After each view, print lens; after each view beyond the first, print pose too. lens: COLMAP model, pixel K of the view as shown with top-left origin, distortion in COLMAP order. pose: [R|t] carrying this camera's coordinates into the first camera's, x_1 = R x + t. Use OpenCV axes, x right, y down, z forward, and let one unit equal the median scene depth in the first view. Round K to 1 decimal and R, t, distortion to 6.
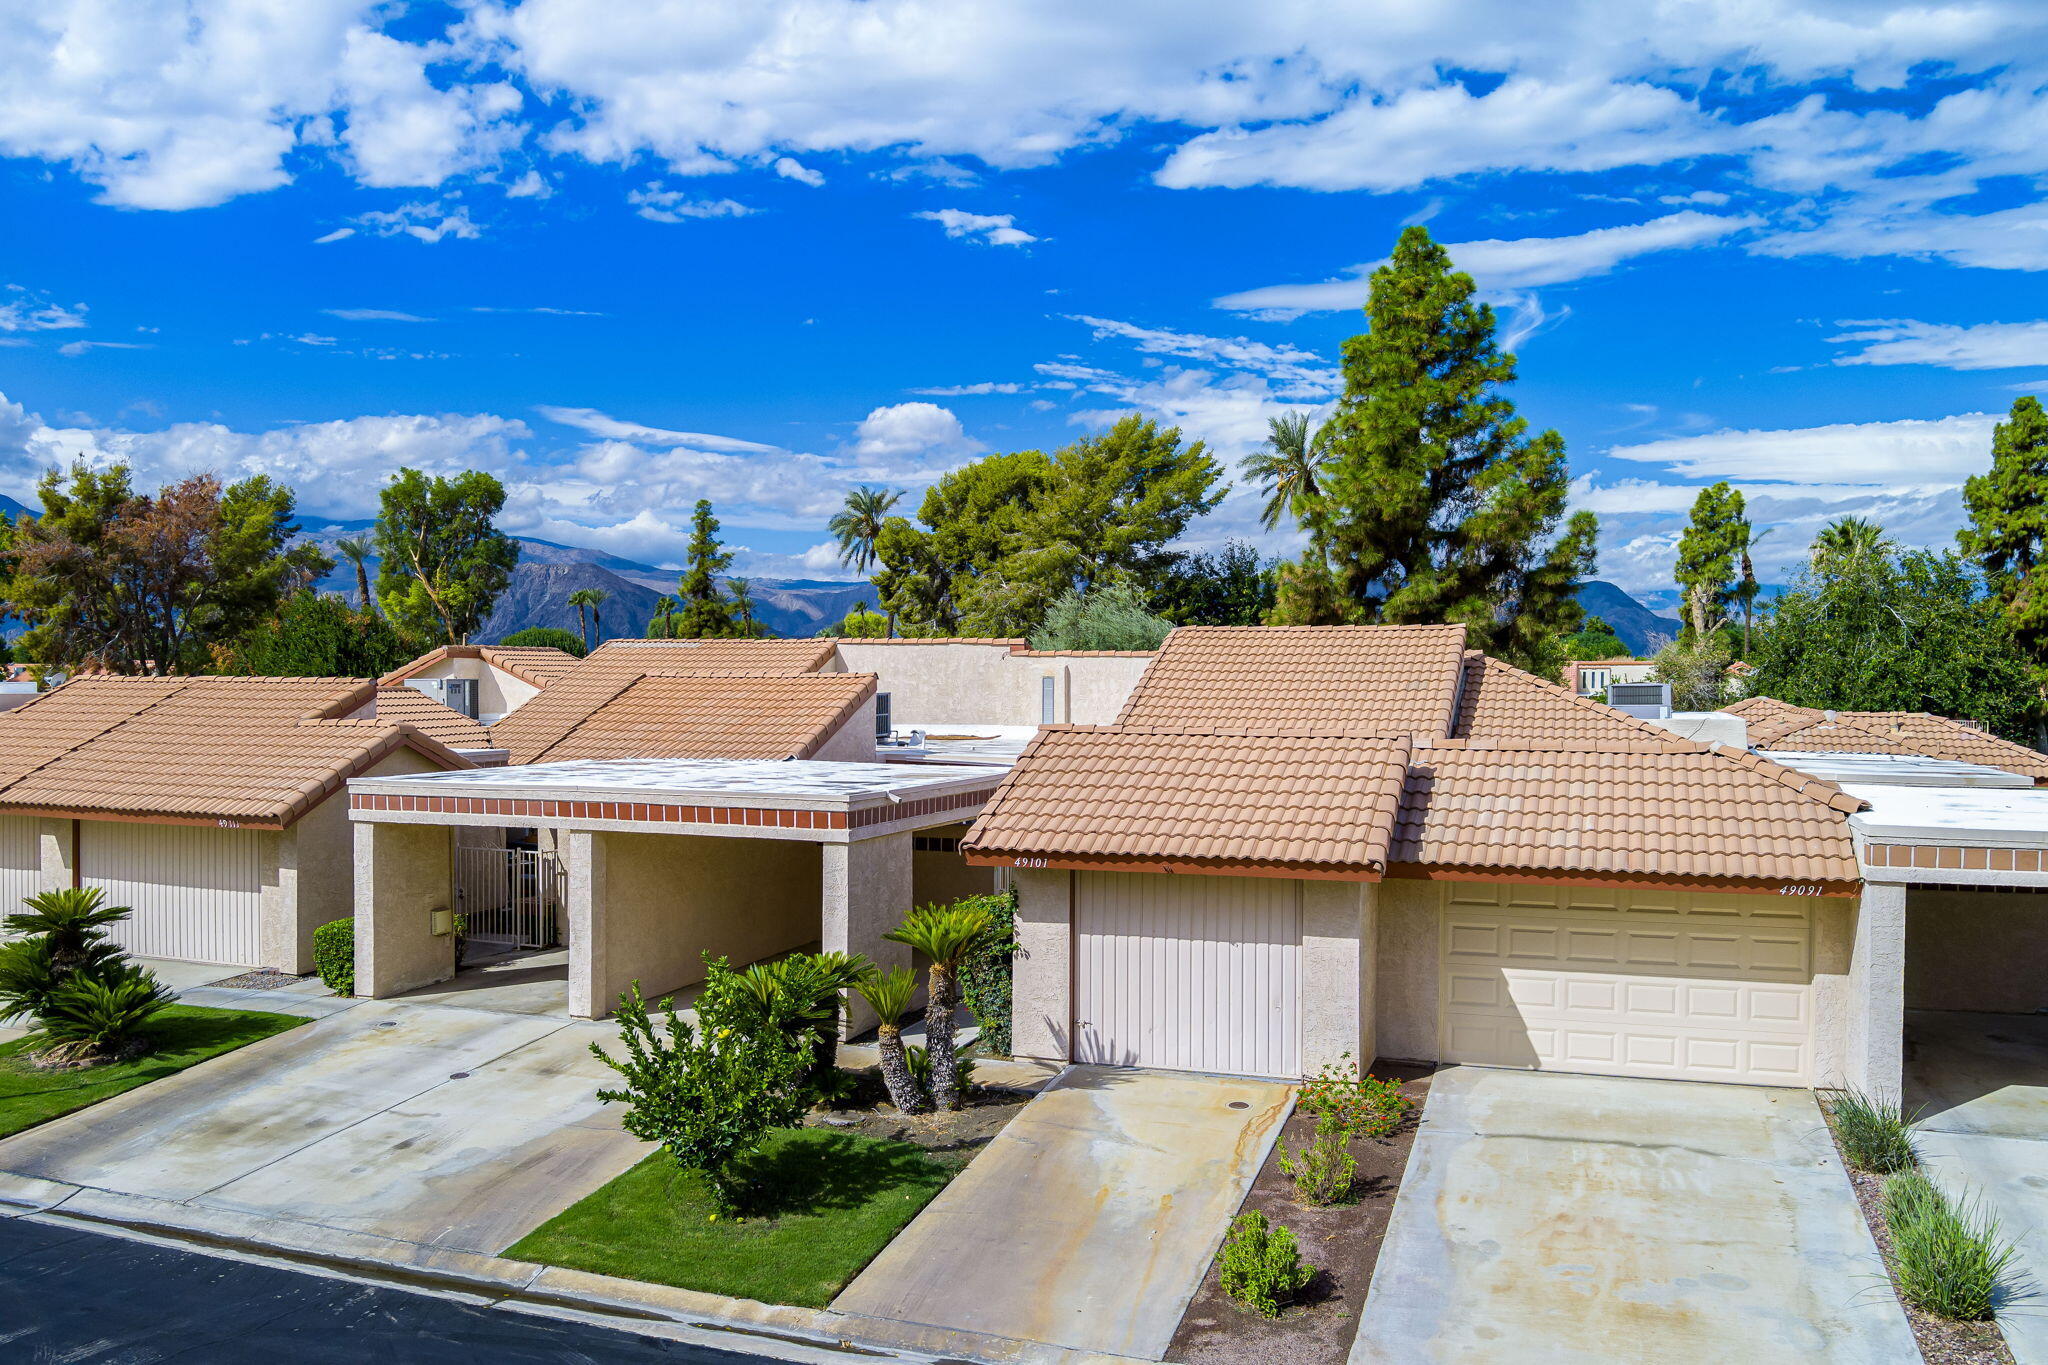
lens RADIAL K [[1648.0, 0, 1017.5], [0, 1648.0, 685.6], [0, 0, 1]] dist [-0.068889, 0.003246]
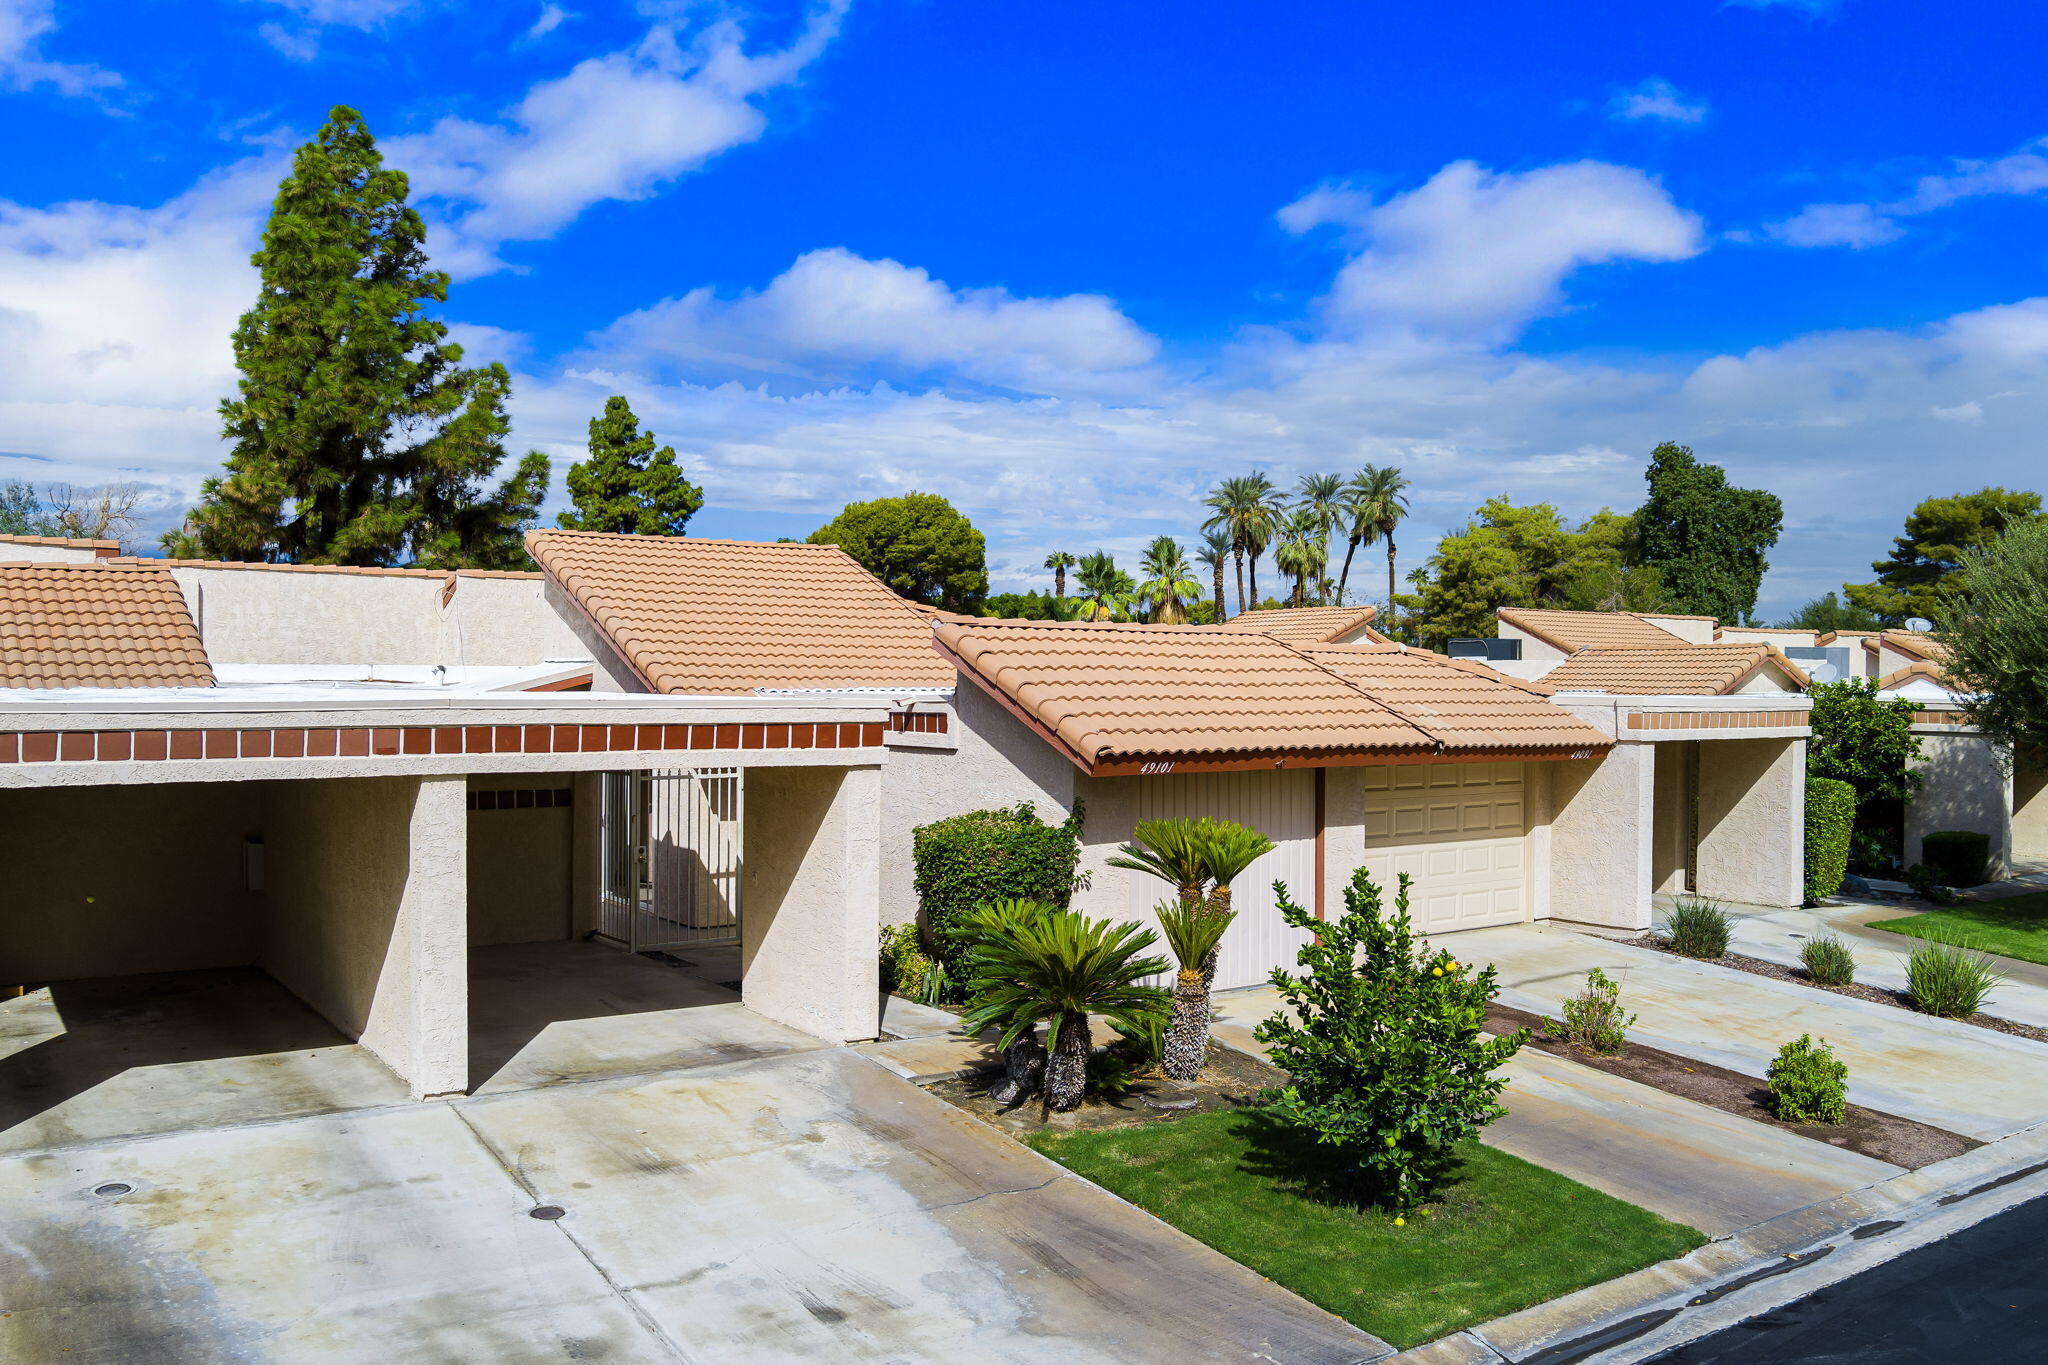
lens RADIAL K [[1648.0, 0, 1017.5], [0, 1648.0, 685.6], [0, 0, 1]] dist [-0.068889, 0.003246]
pose [[0.561487, 0.001416, 0.827484, -0.840440], [-0.009089, 0.999949, 0.004456, 0.068463], [-0.827435, -0.010022, 0.561472, 0.665645]]
